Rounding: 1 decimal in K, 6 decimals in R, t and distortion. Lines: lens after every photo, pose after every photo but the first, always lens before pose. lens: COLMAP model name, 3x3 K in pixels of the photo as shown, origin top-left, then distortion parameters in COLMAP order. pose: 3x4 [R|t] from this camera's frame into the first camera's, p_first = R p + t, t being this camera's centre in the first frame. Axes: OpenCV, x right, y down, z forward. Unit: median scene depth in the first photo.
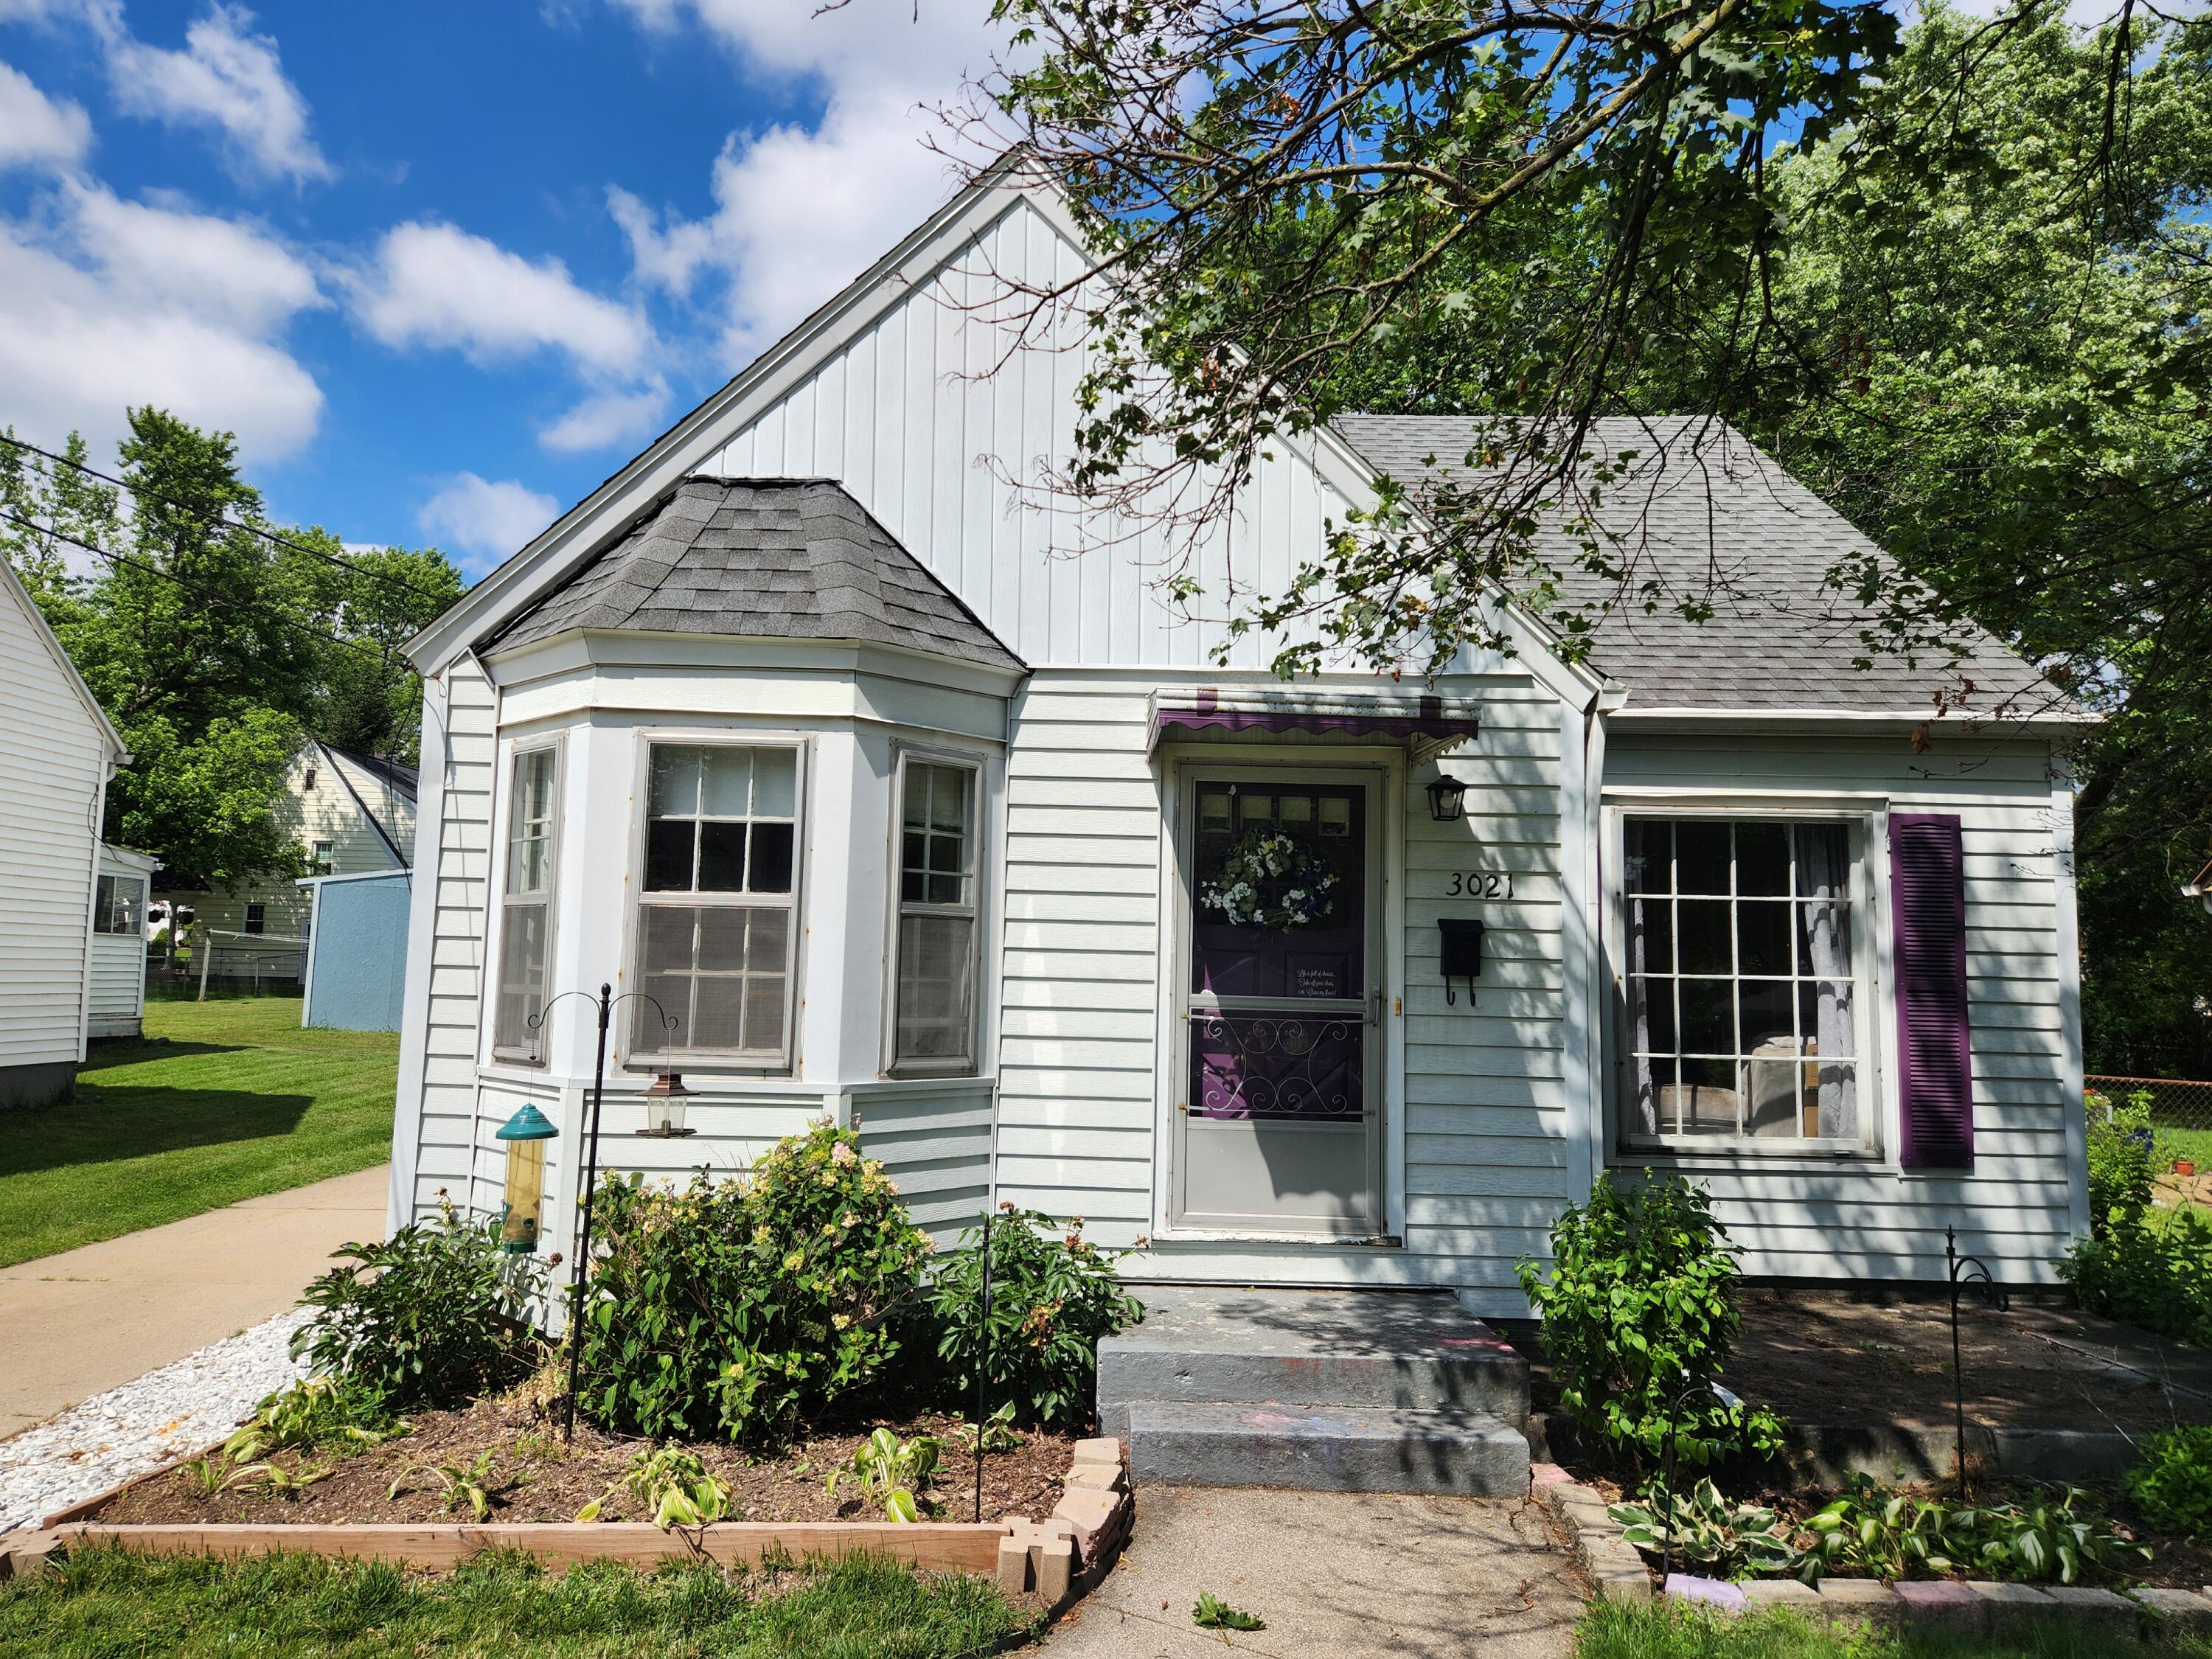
lens RADIAL K [[1470.0, 0, 1080.4], [0, 1470.0, 843.7], [0, 0, 1]] dist [0.090250, -0.079254]
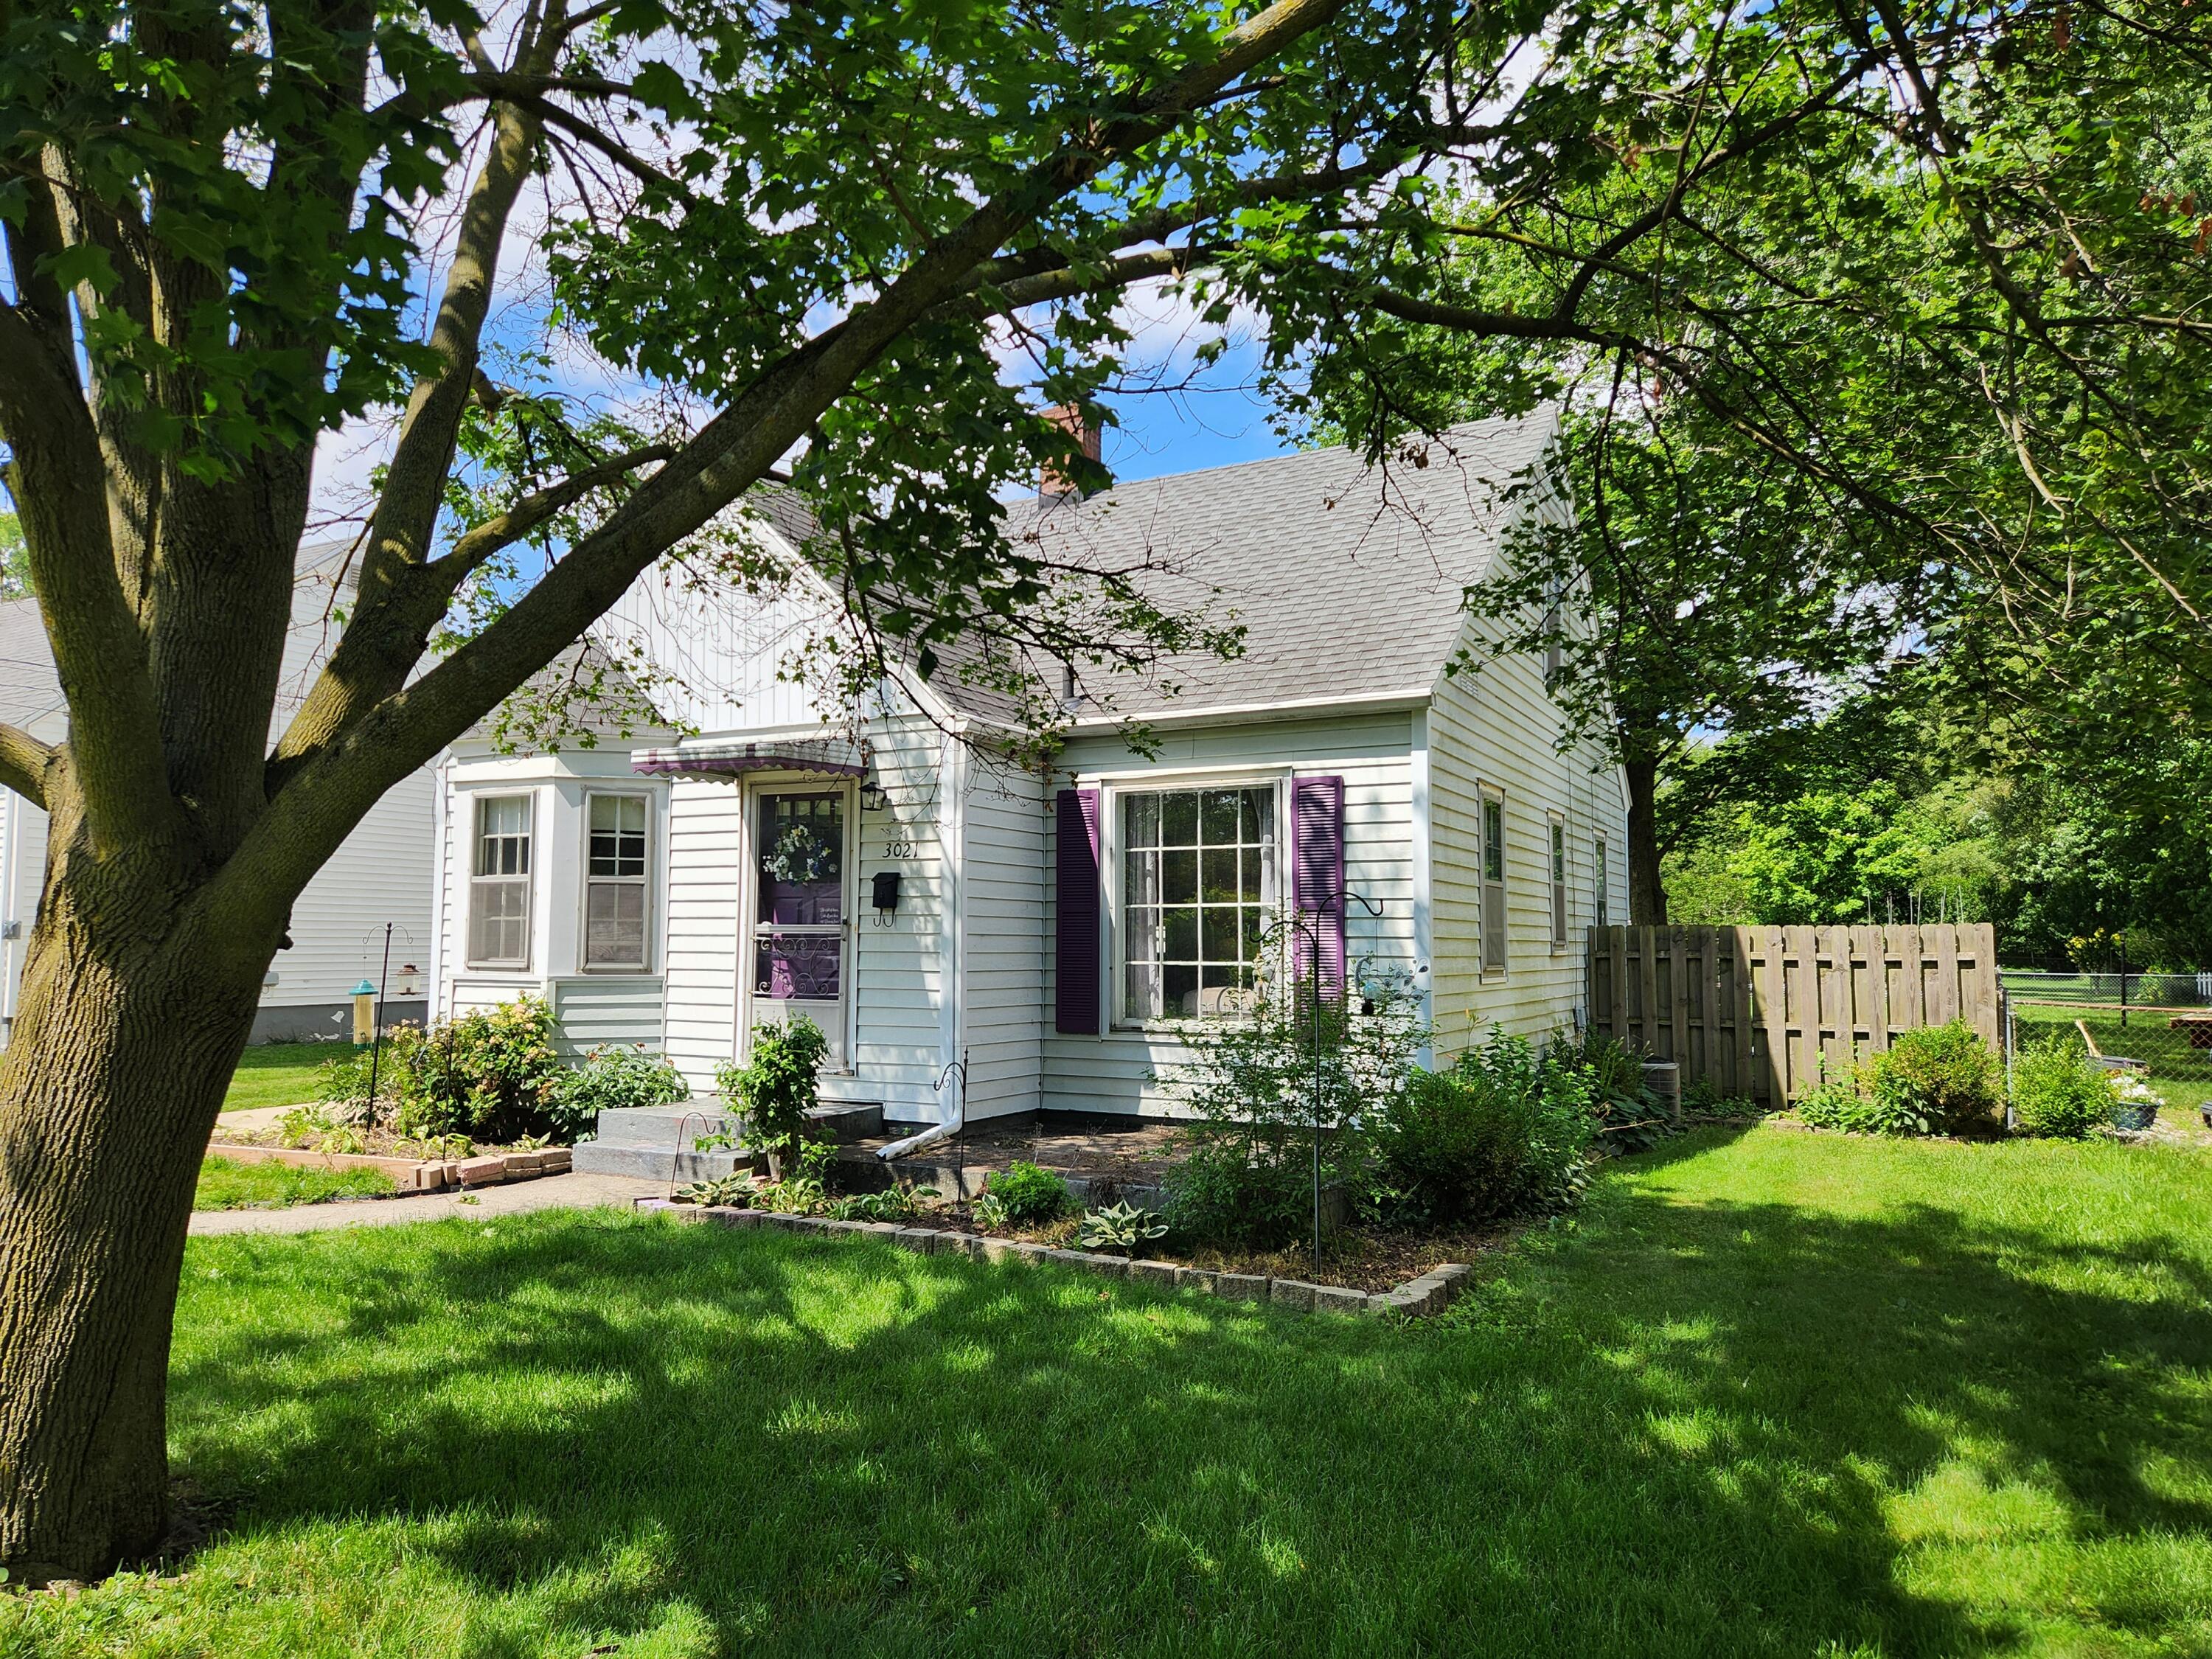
lens RADIAL K [[1470.0, 0, 1080.4], [0, 1470.0, 843.7], [0, 0, 1]] dist [0.090250, -0.079254]
pose [[0.877369, -0.051578, -0.477036, 1.177534], [0.057209, 0.998359, -0.002725, 0.036468], [0.476393, -0.024900, 0.878880, -0.280304]]
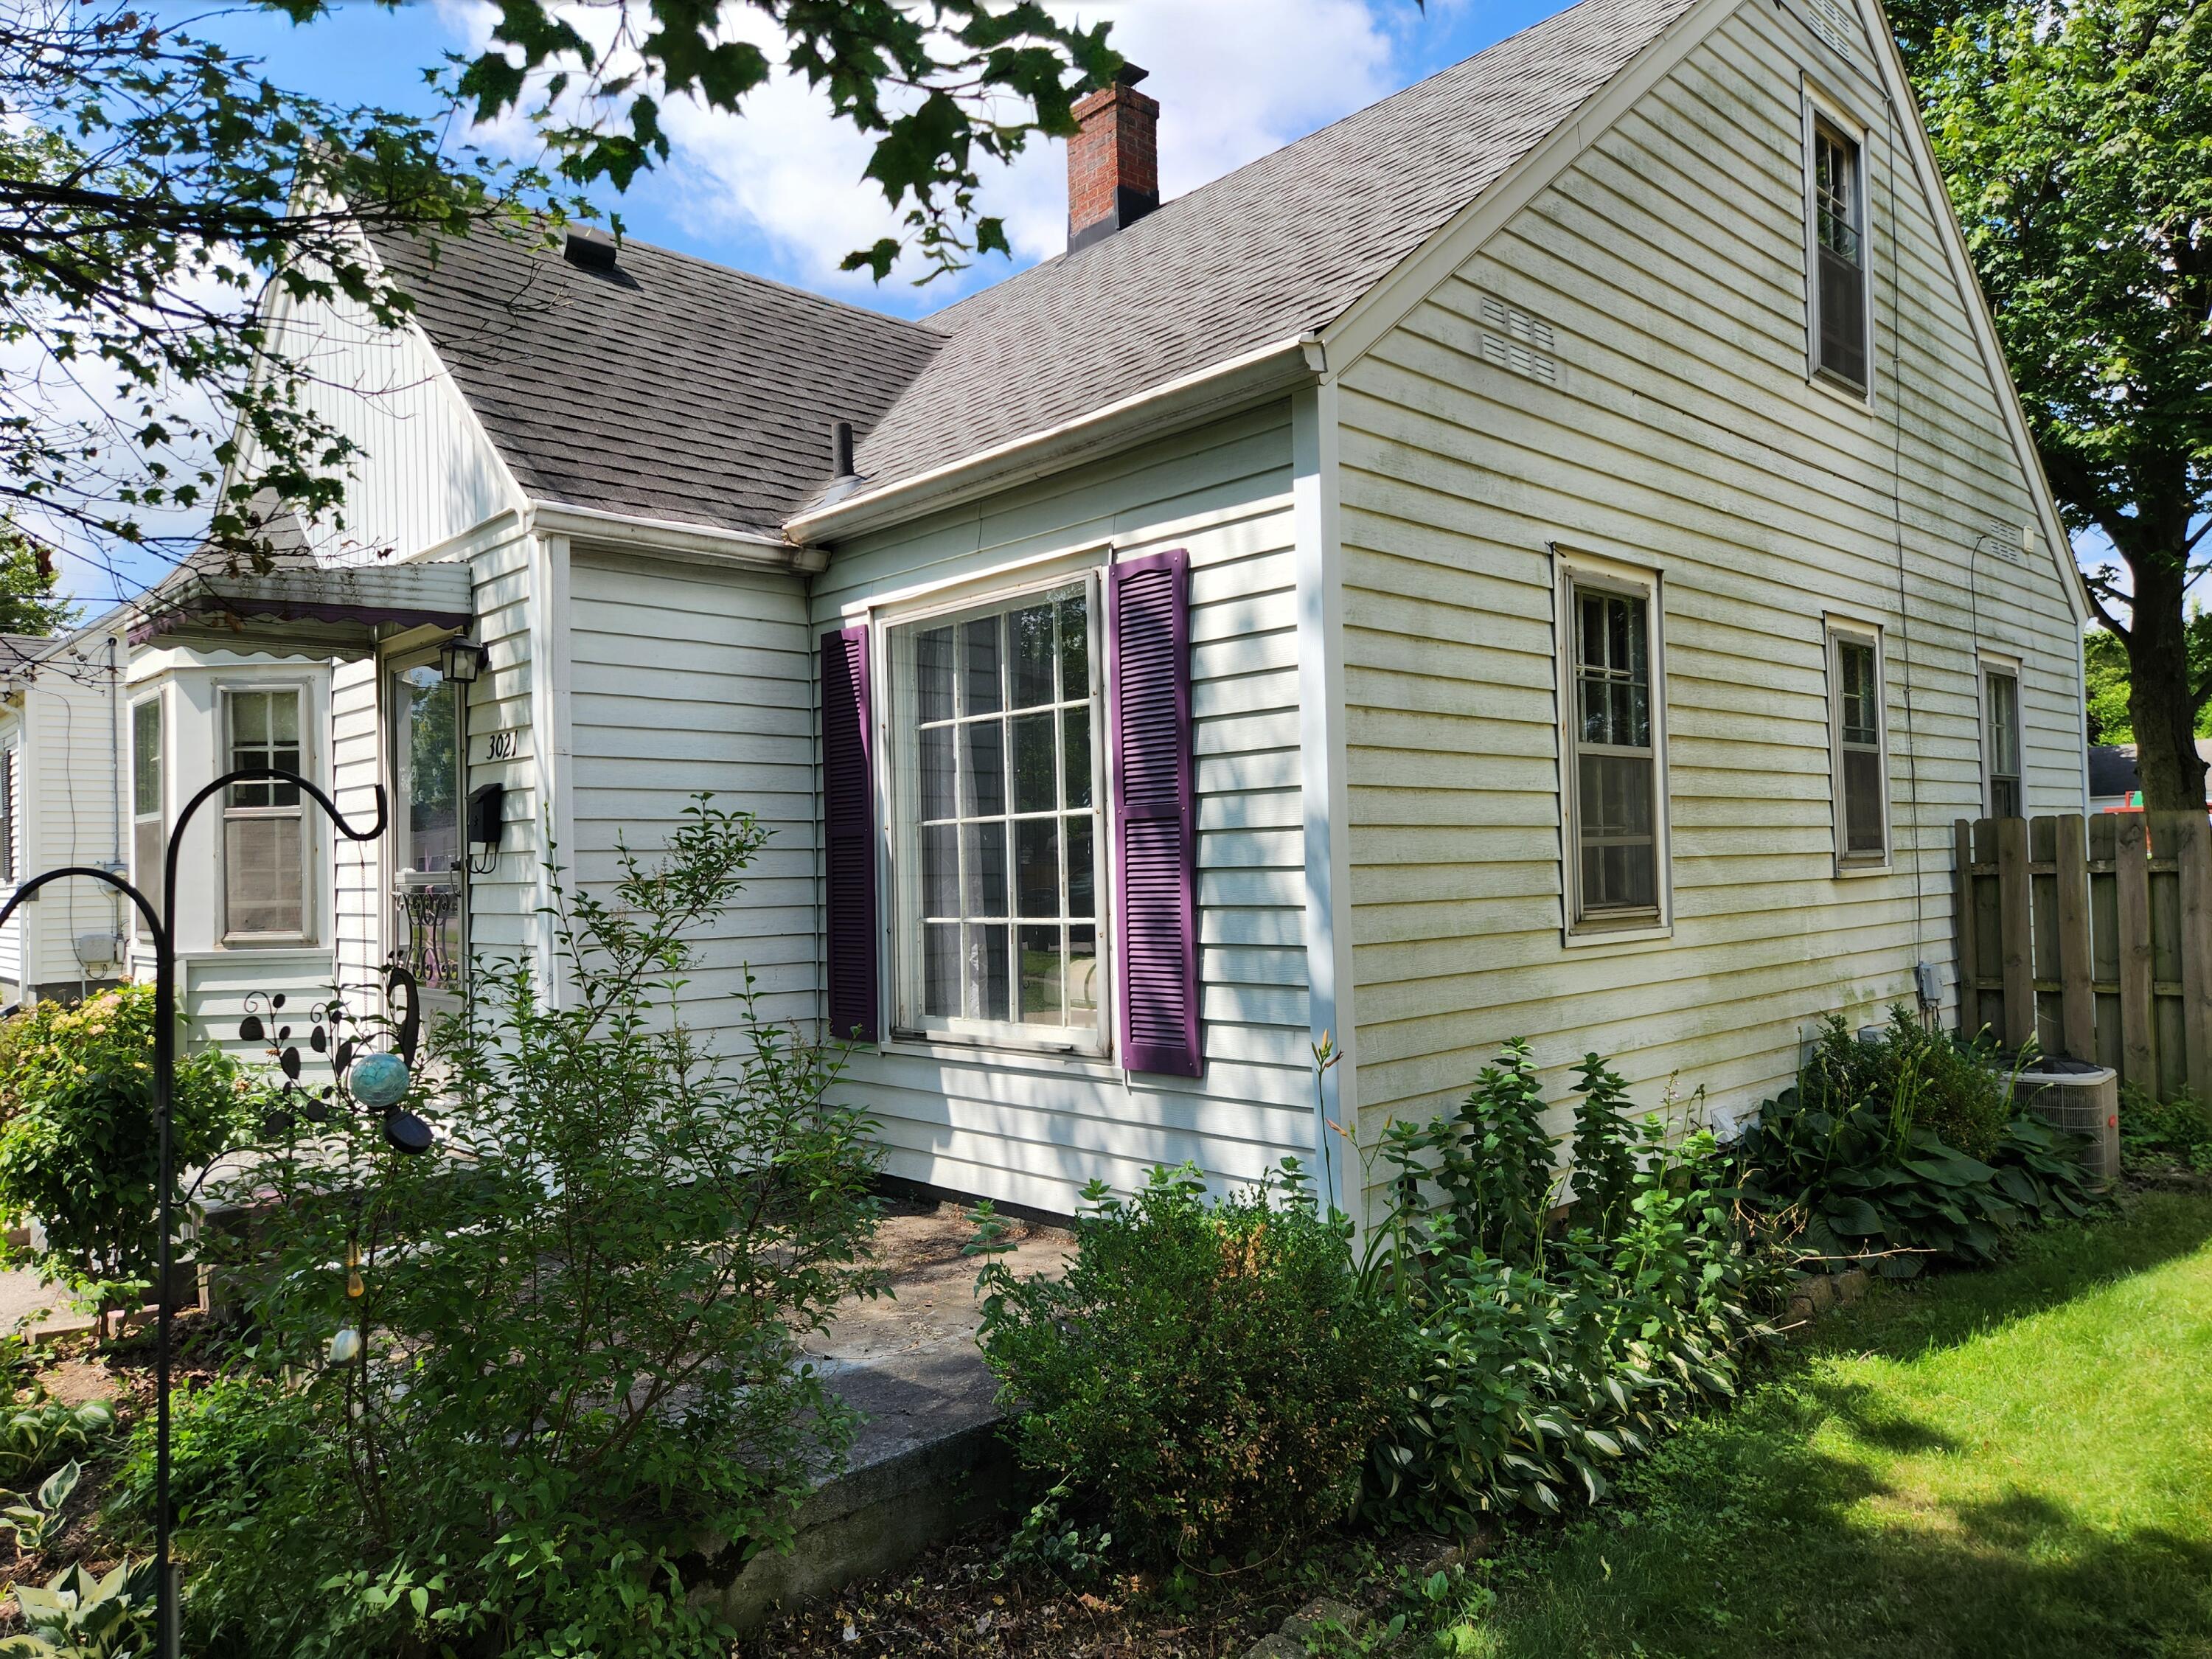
lens RADIAL K [[1470.0, 0, 1080.4], [0, 1470.0, 843.7], [0, 0, 1]] dist [0.090250, -0.079254]
pose [[0.680107, -0.051816, -0.731280, 1.207691], [0.105073, 0.994090, 0.027282, 0.102673], [0.725544, -0.095392, 0.681532, 0.609464]]
